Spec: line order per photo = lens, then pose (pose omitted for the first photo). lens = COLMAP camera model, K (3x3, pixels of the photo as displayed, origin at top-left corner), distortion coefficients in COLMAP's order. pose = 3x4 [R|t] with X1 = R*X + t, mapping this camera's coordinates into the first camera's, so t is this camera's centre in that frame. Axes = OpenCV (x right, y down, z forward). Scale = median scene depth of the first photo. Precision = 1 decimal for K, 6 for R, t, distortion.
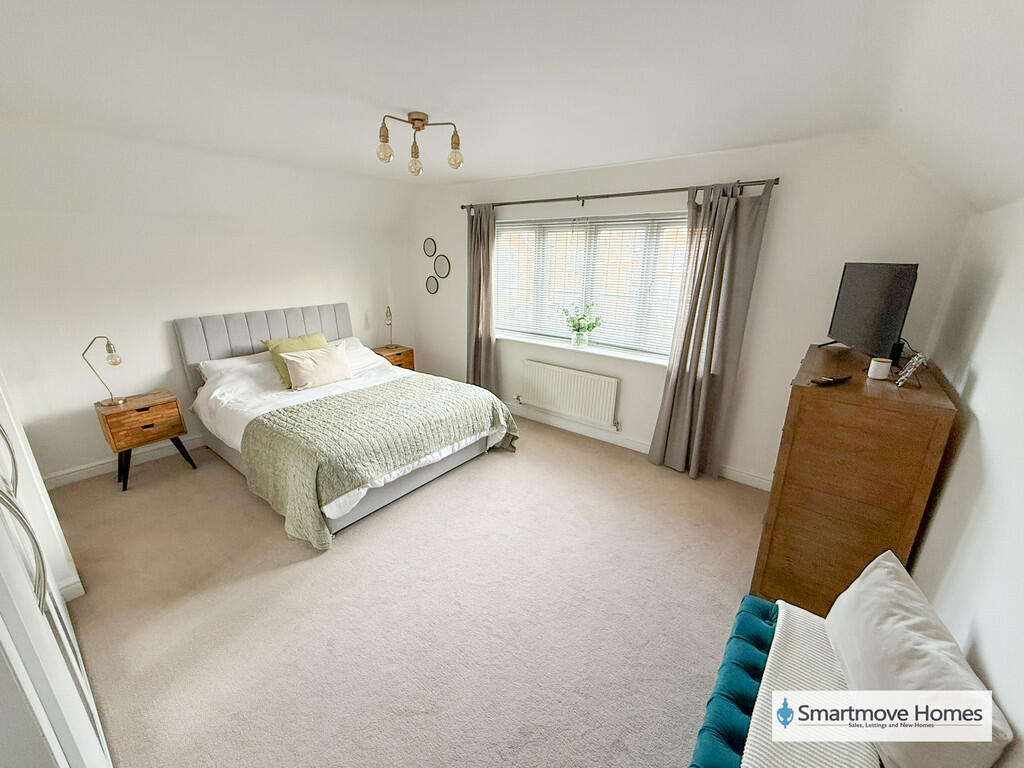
lens RADIAL K [[407.6, 0, 509.0], [0, 407.6, 383.0], [0, 0, 1]] dist [0.000119, -0.000356]
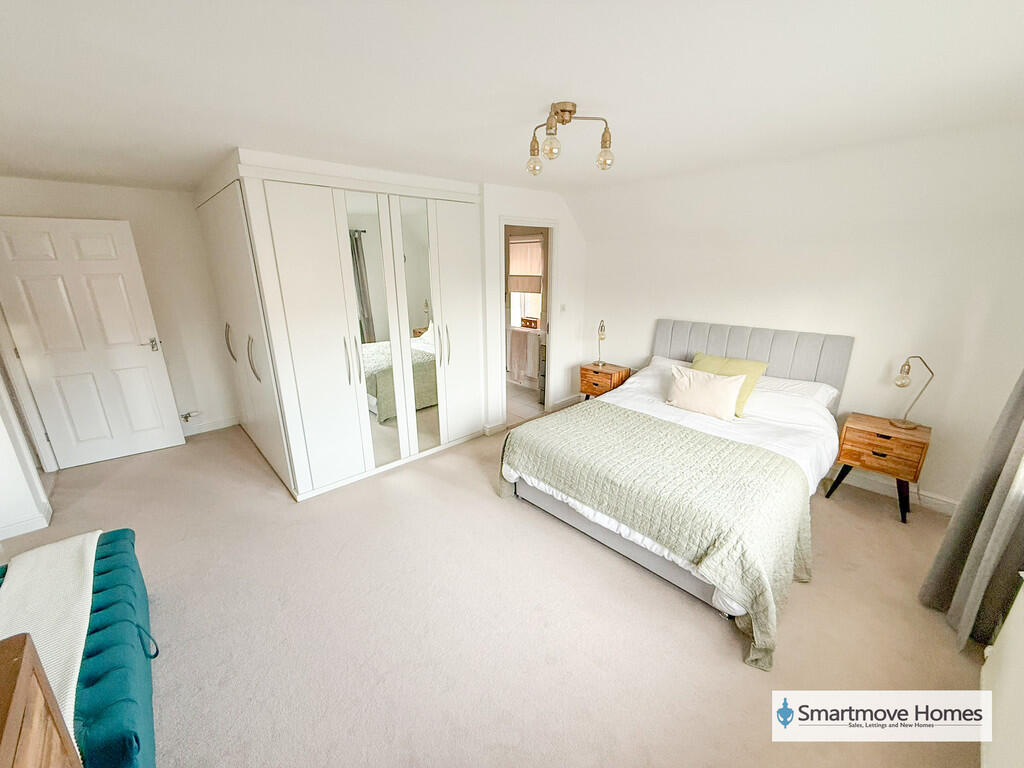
lens RADIAL K [[407.6, 0, 509.0], [0, 407.6, 383.0], [0, 0, 1]] dist [0.000119, -0.000356]
pose [[-0.153918, 0.272254, -0.949835, 0.479528], [-0.294077, 0.905105, 0.307087, -0.224957], [0.943307, 0.326591, -0.059249, 0.706186]]
